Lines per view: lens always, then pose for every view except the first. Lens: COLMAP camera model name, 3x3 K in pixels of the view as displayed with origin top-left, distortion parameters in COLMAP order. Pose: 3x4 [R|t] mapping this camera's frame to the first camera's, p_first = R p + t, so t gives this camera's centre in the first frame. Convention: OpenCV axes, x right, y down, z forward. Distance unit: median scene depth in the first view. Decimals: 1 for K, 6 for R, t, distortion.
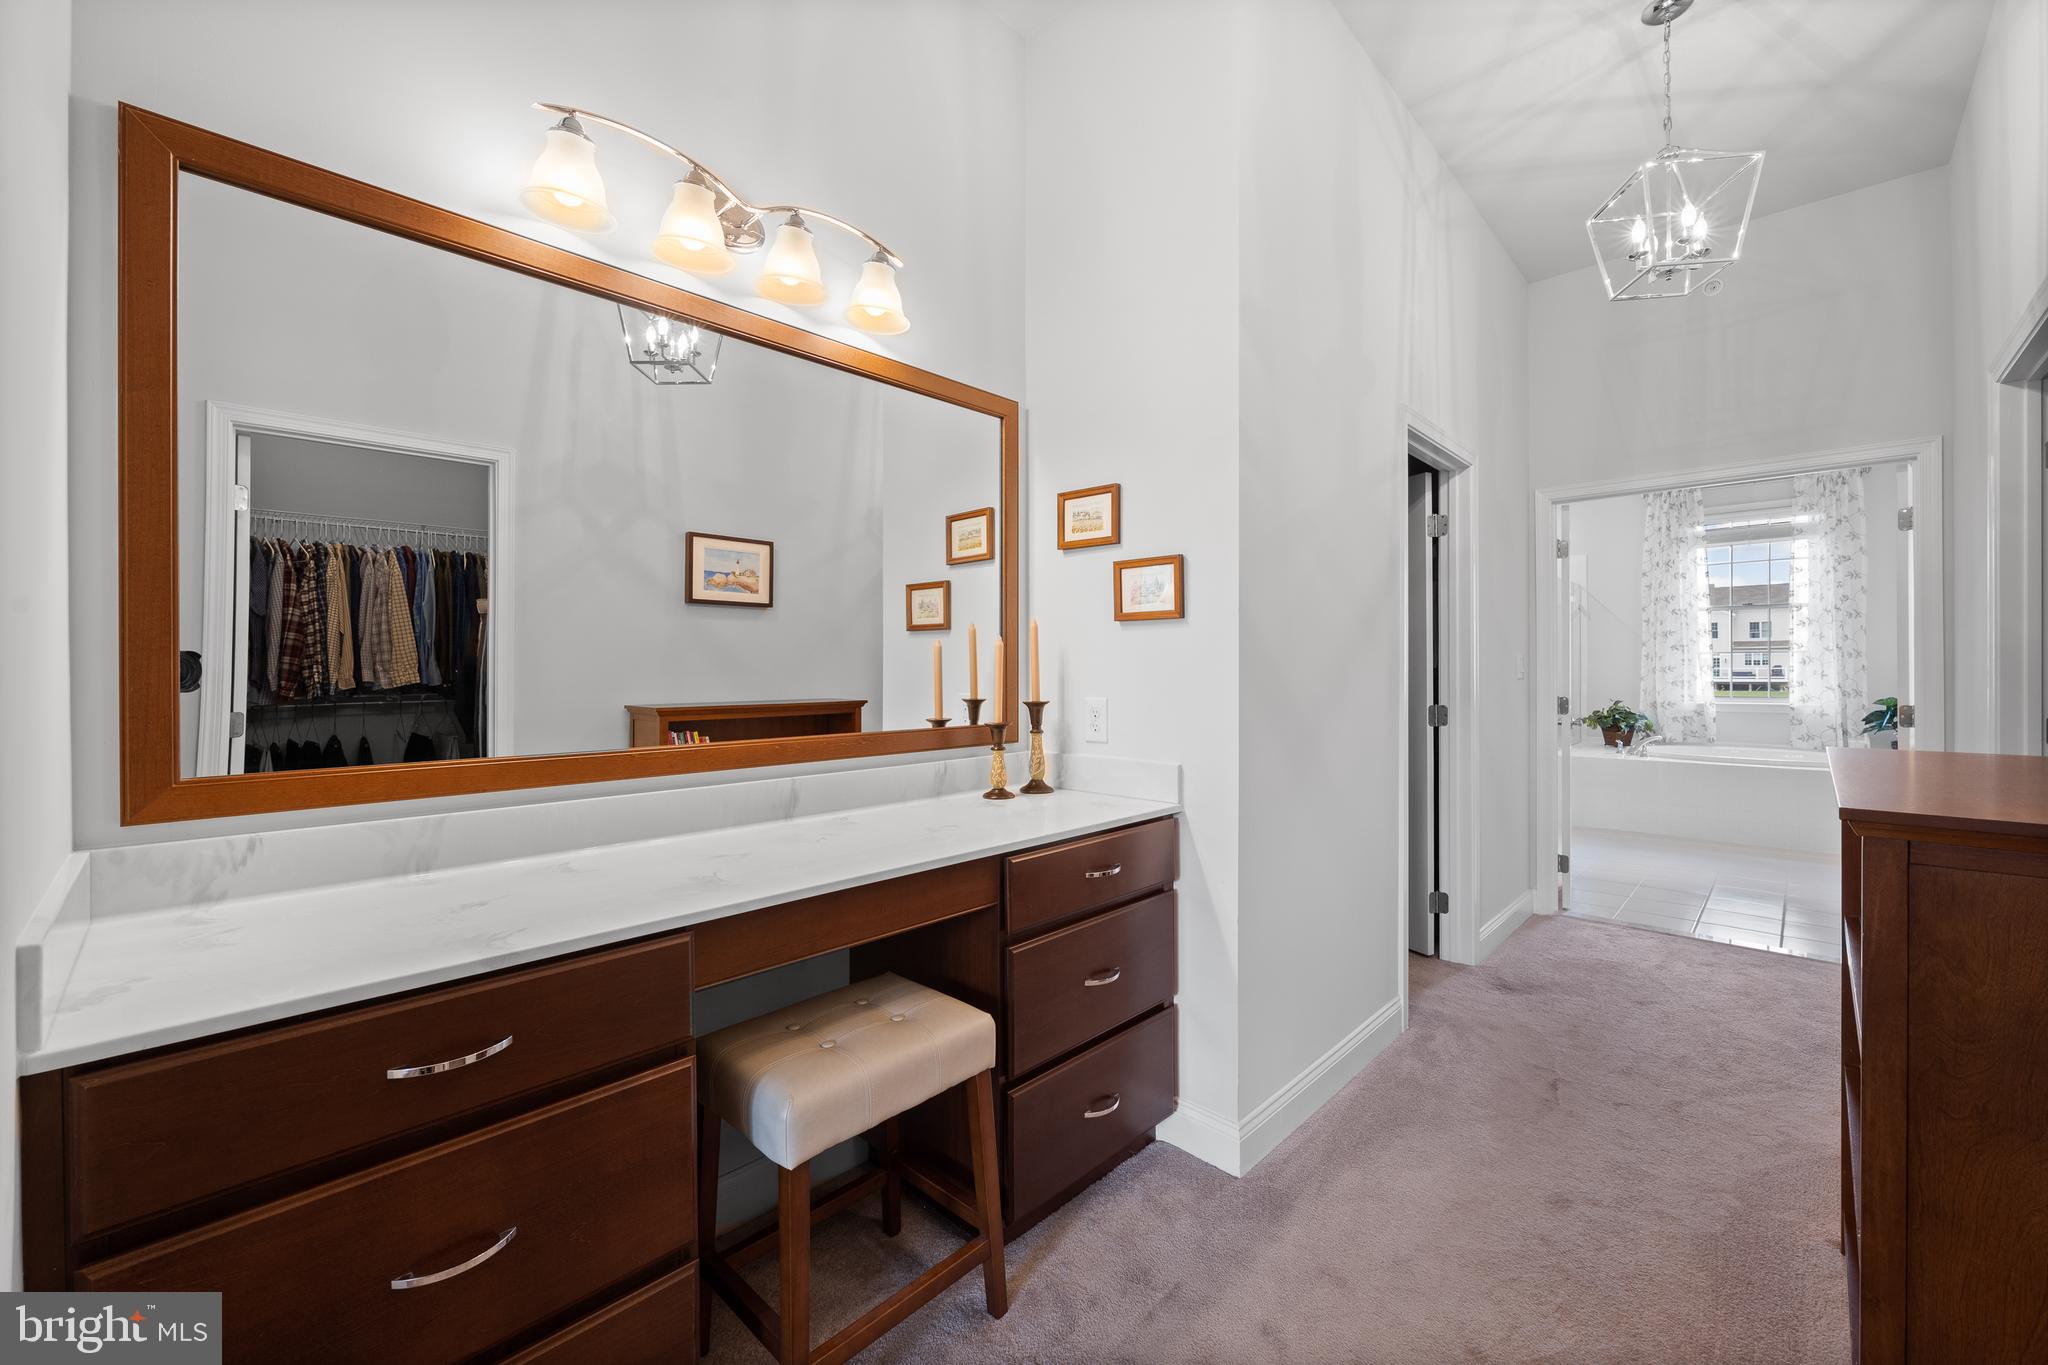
lens RADIAL K [[845.0, 0, 1020.4], [0, 845.0, 672.5], [0, 0, 1]] dist [-0.004512, 0.000224]
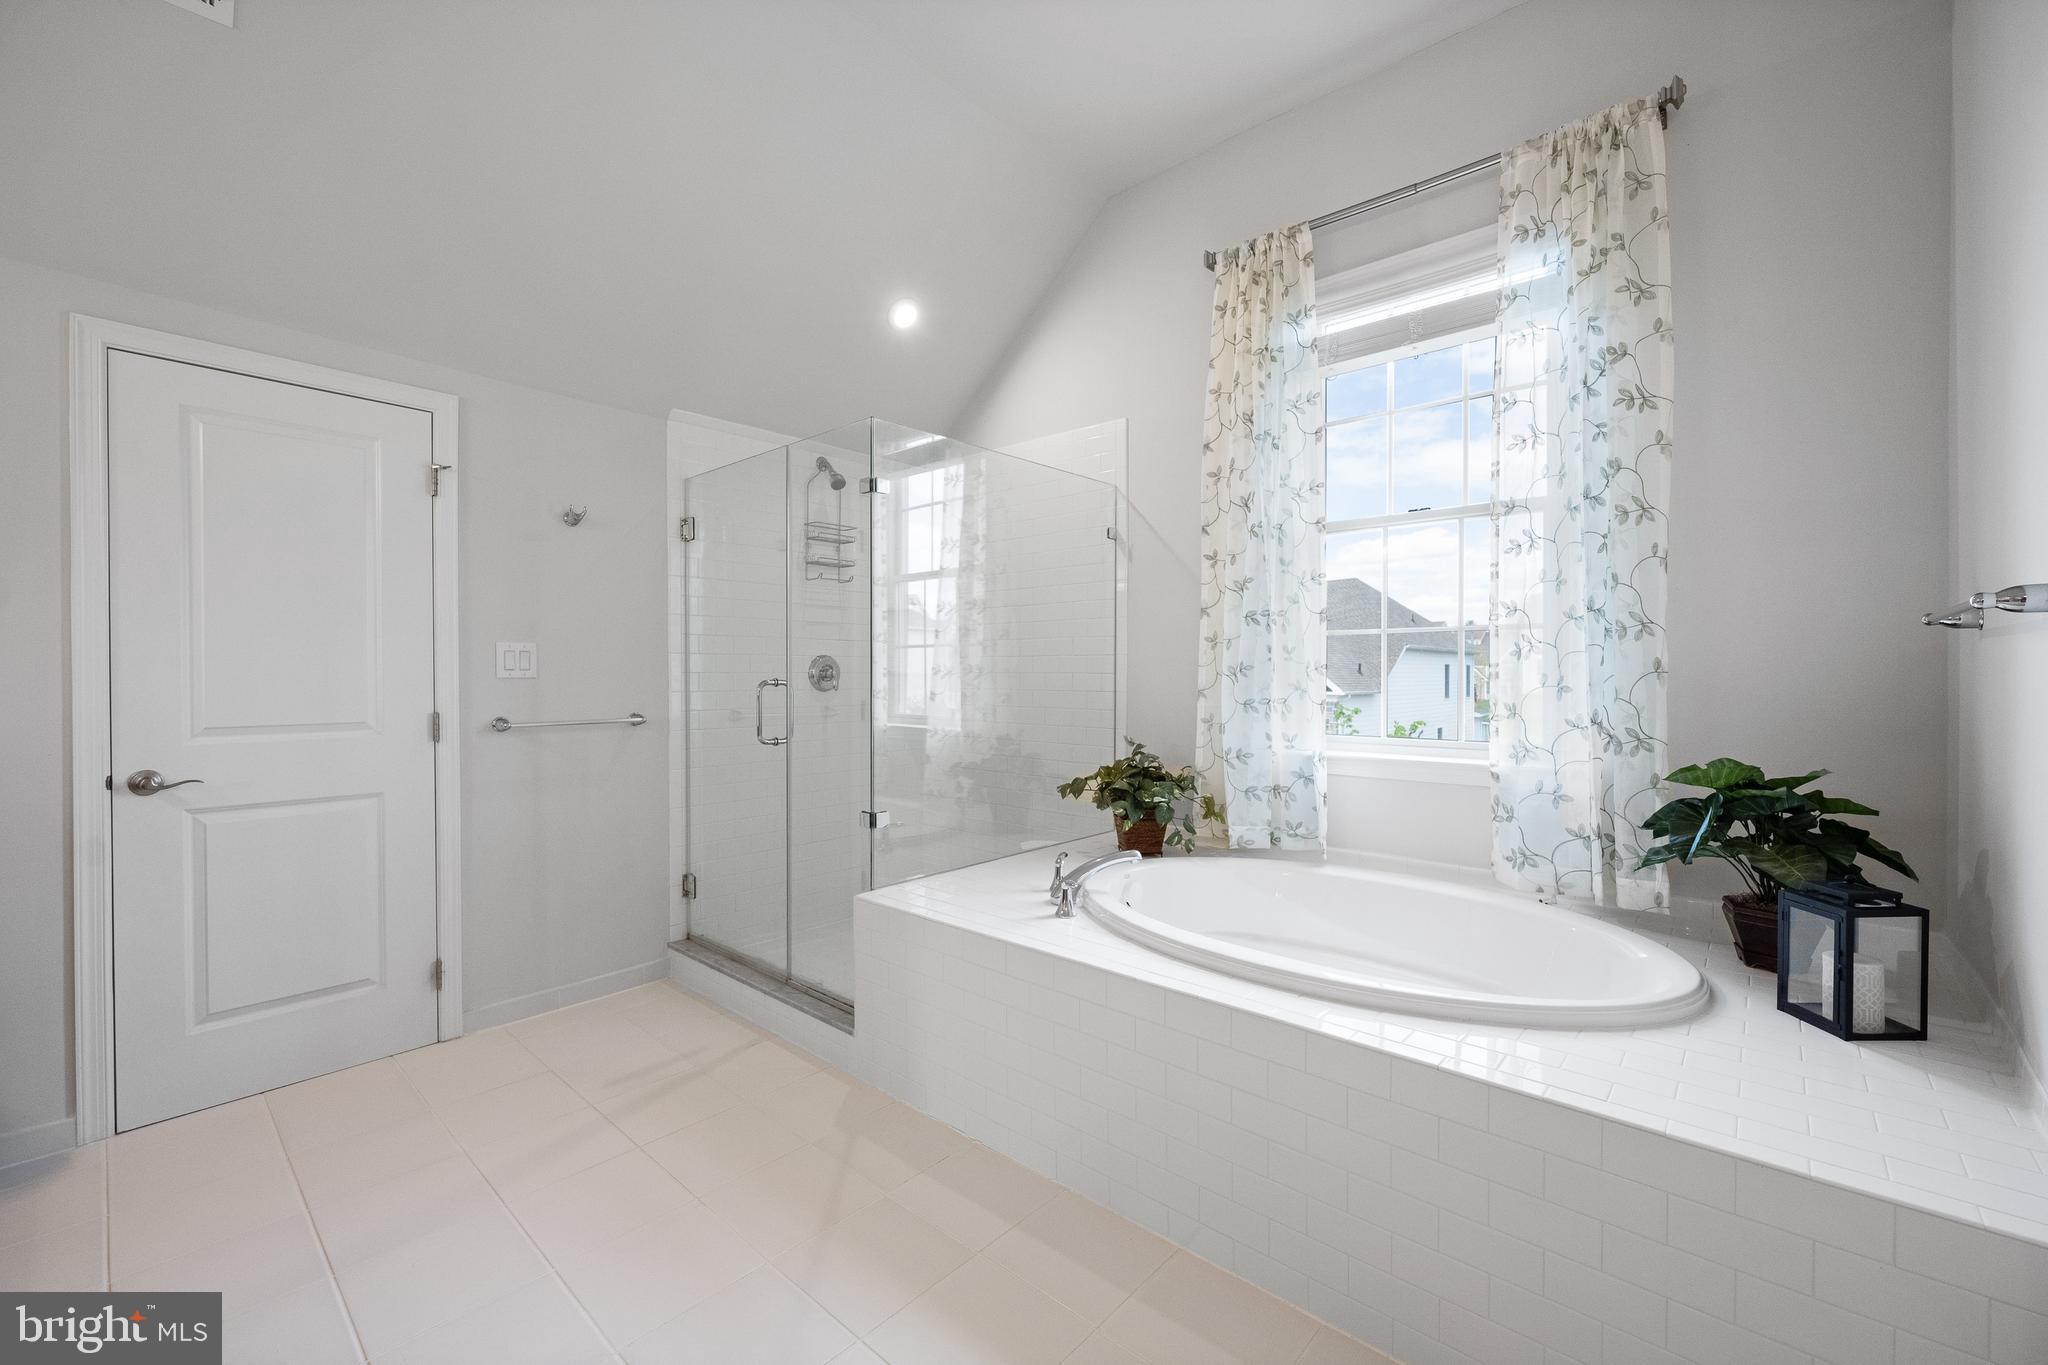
lens RADIAL K [[845.0, 0, 1032.2], [0, 845.0, 681.0], [0, 0, 1]] dist [-0.004512, 0.000224]
pose [[0.999592, 0.003665, 0.028329, 0.721252], [-0.003816, 0.999979, 0.005276, -0.000880], [-0.028309, -0.005382, 0.999585, 0.649253]]
